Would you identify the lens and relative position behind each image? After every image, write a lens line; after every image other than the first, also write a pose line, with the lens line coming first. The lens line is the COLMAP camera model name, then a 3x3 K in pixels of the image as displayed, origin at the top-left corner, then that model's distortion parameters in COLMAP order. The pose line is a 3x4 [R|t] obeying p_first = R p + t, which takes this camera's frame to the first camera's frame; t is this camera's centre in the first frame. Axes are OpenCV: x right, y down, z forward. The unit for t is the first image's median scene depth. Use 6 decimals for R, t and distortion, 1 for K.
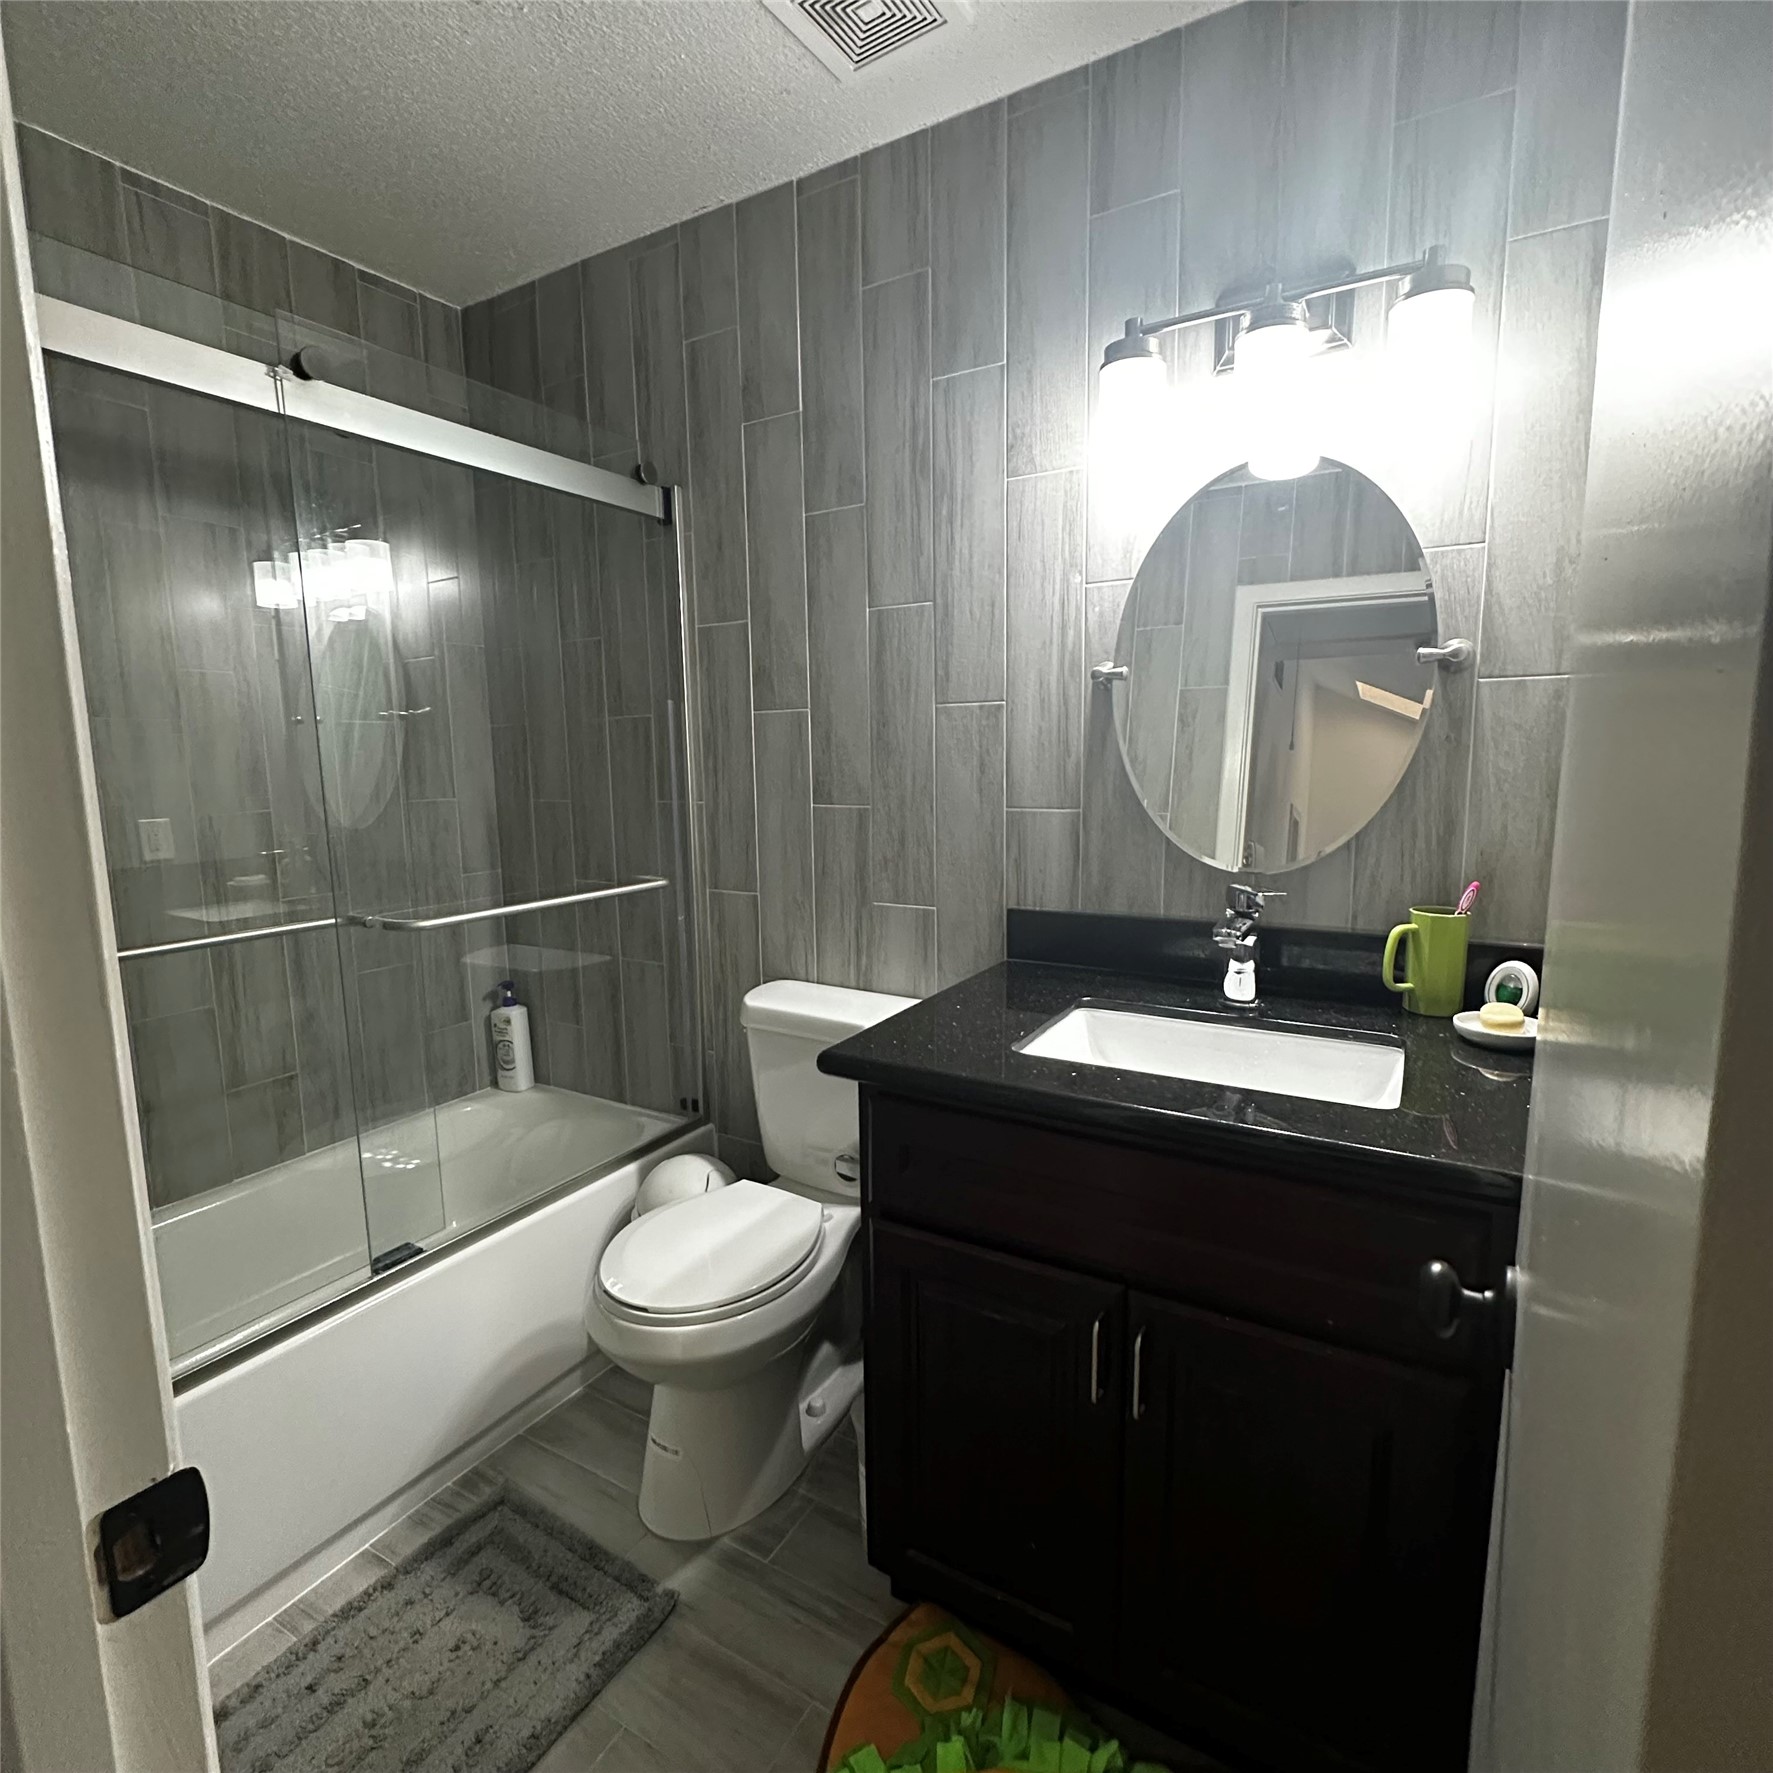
lens RADIAL K [[931.4, 0, 884.6], [0, 931.4, 890.8], [0, 0, 1]] dist [0.005076, 0.003739]
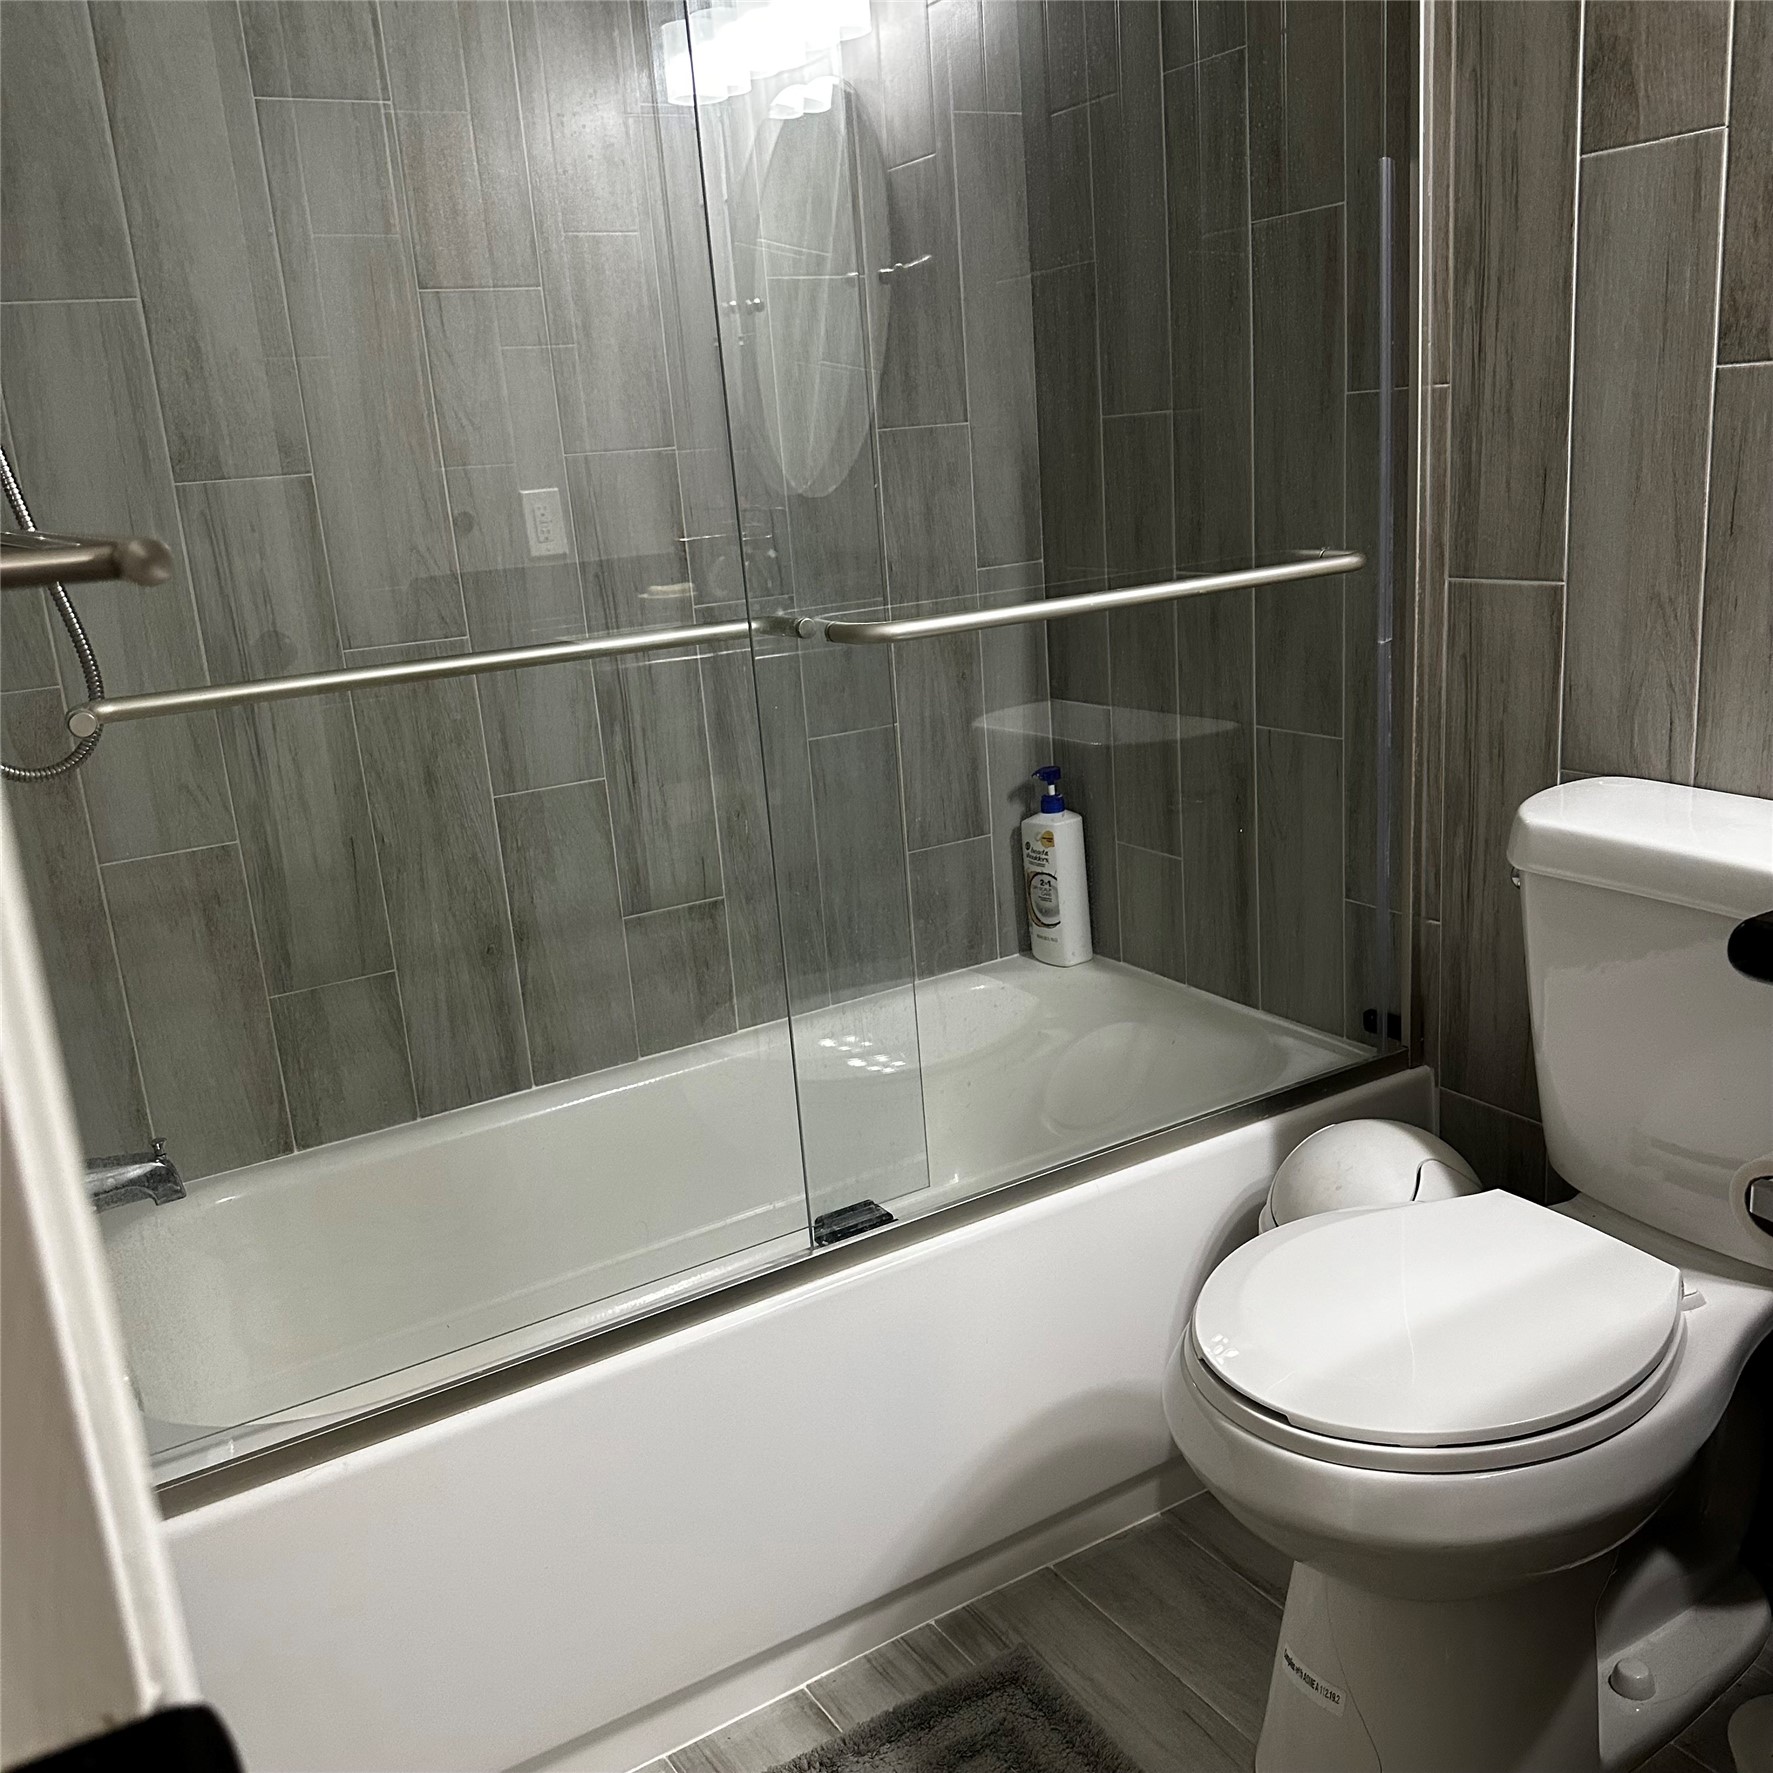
lens RADIAL K [[1664.1, 0, 883.8], [0, 1664.1, 888.3], [0, 0, 1]] dist [0.027476, 0.000000]
pose [[0.880191, 0.073335, -0.468920, -0.033425], [-0.005227, 0.989429, 0.144927, 0.032812], [0.474591, -0.125112, 0.871270, 0.115103]]
